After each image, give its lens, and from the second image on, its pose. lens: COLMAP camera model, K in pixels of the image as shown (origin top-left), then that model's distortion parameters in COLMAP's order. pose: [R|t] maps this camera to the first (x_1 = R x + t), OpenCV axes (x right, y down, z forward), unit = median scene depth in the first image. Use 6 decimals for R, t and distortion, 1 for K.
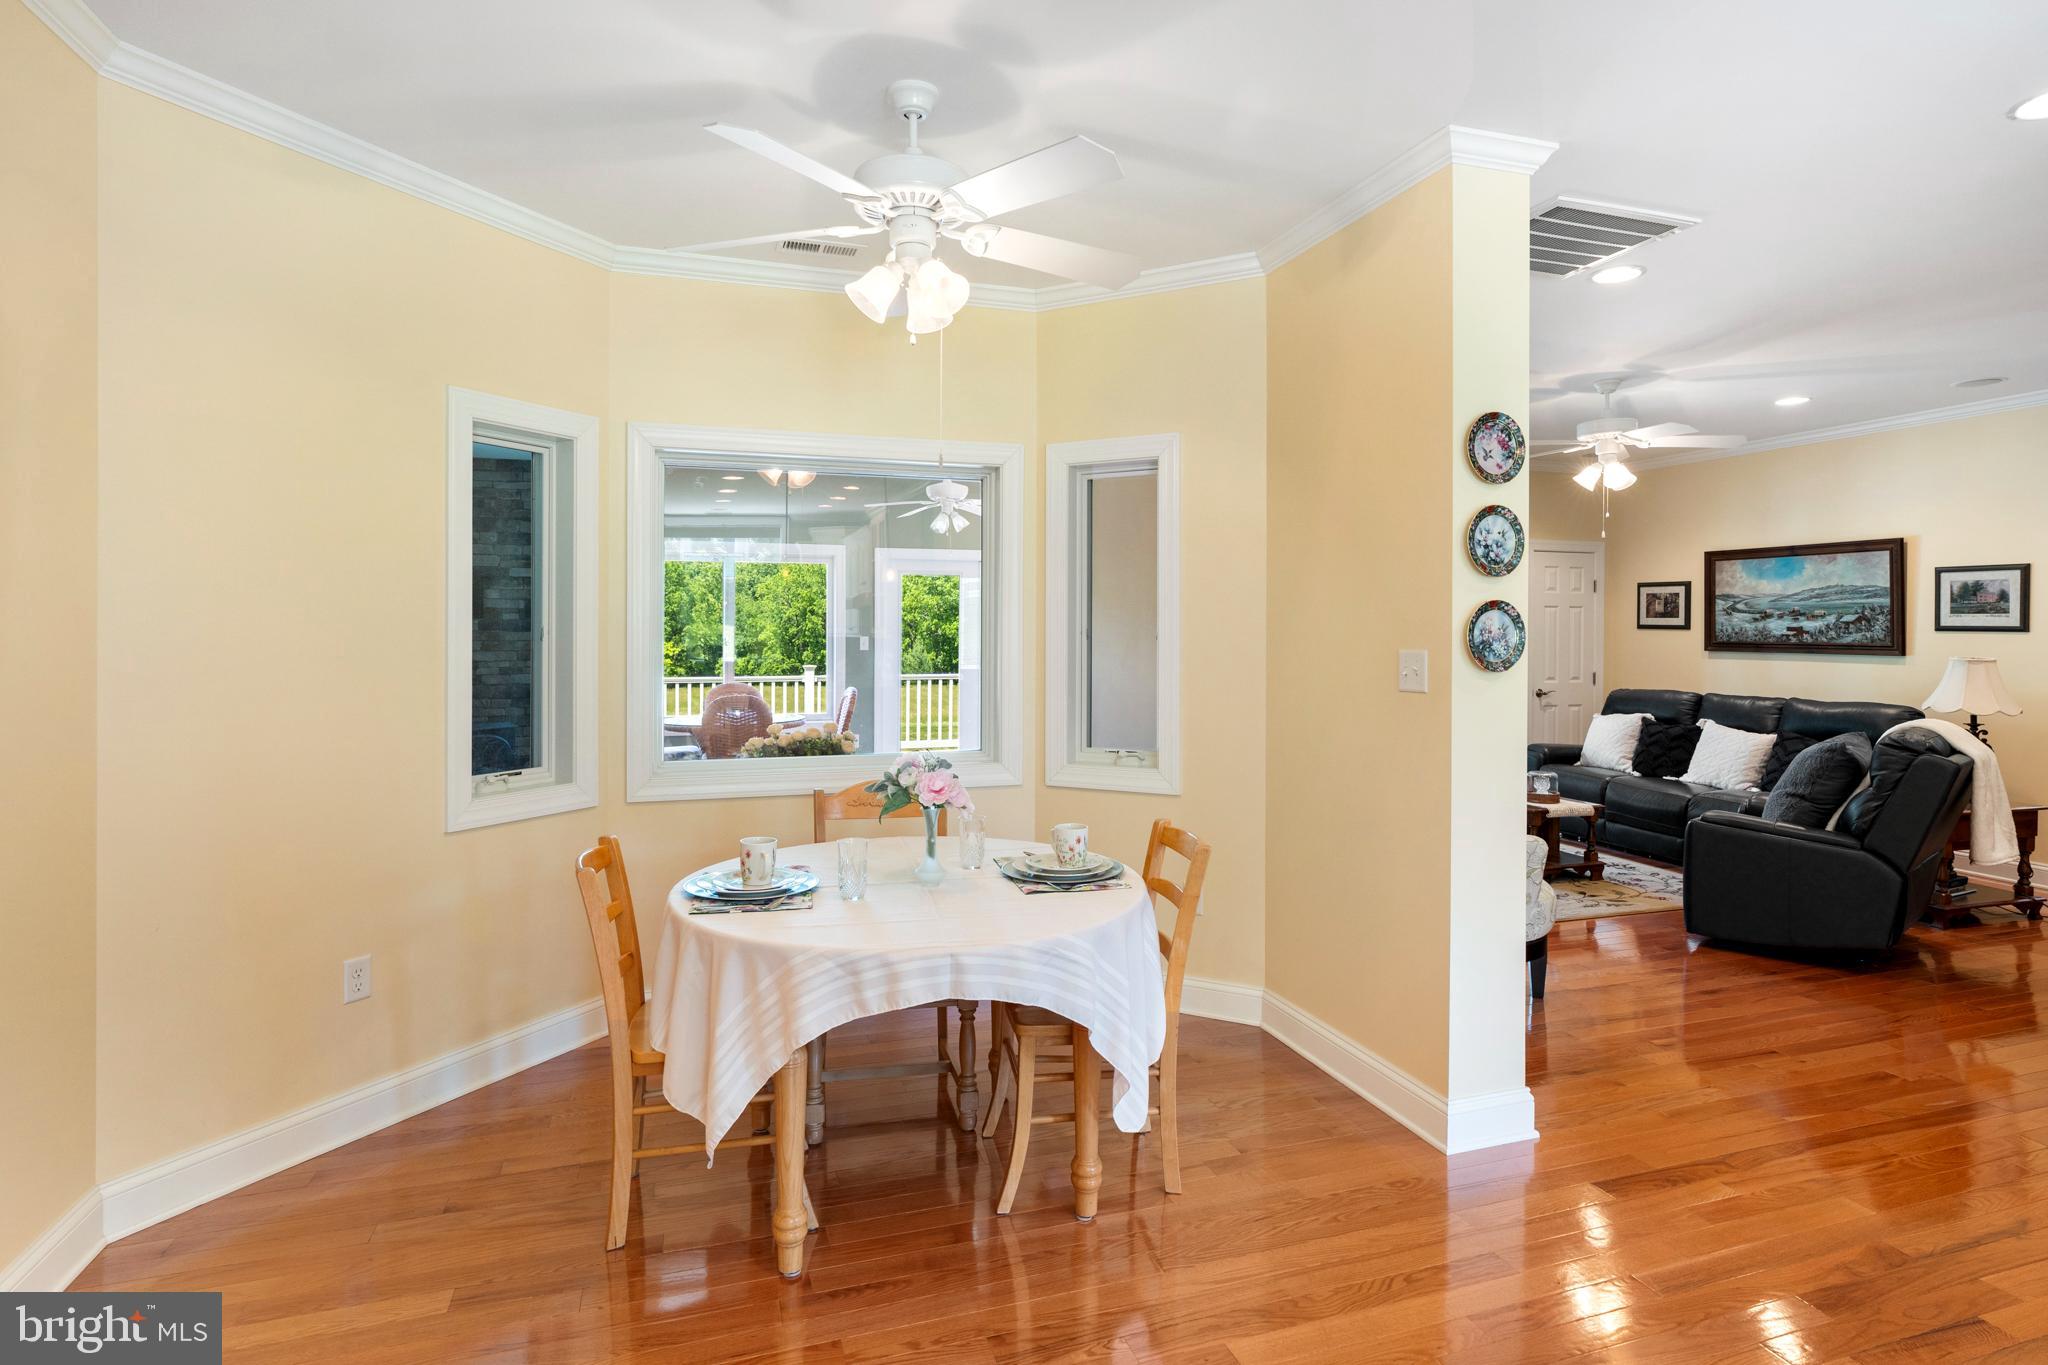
lens RADIAL K [[1058.5, 0, 1005.5], [0, 1058.5, 647.5], [0, 0, 1]] dist [-0.011811, 0.003202]
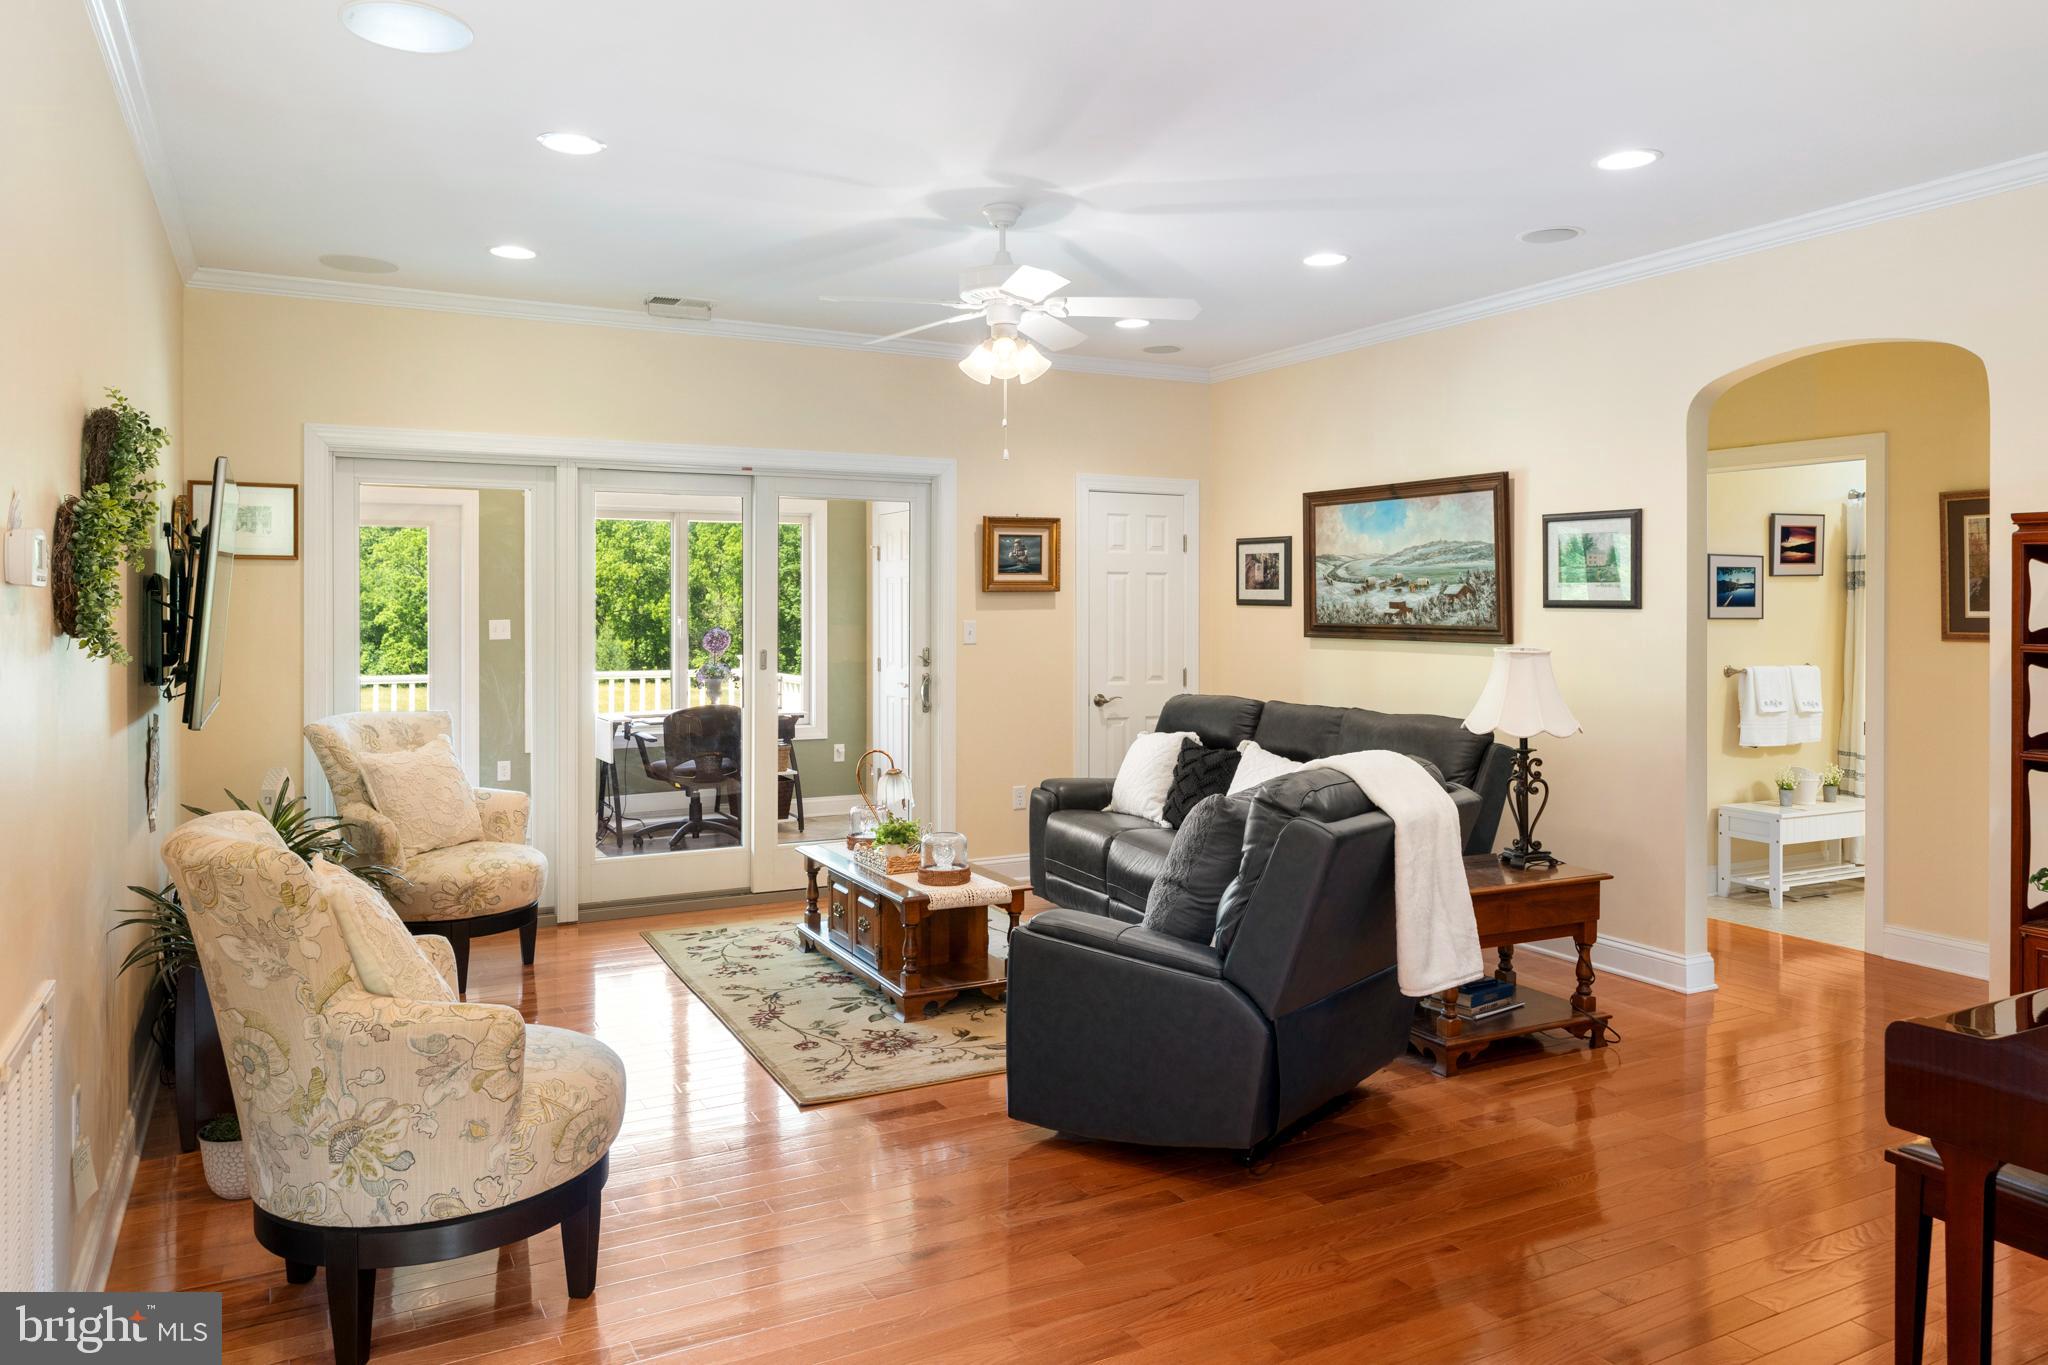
lens RADIAL K [[1414.4, 0, 1009.6], [0, 1414.4, 620.8], [0, 0, 1]] dist [0.008473, -0.000632]
pose [[0.982224, -0.003899, 0.187674, 0.339683], [0.005383, 0.999958, -0.007396, -0.002052], [-0.187638, 0.008275, 0.982203, 0.146809]]
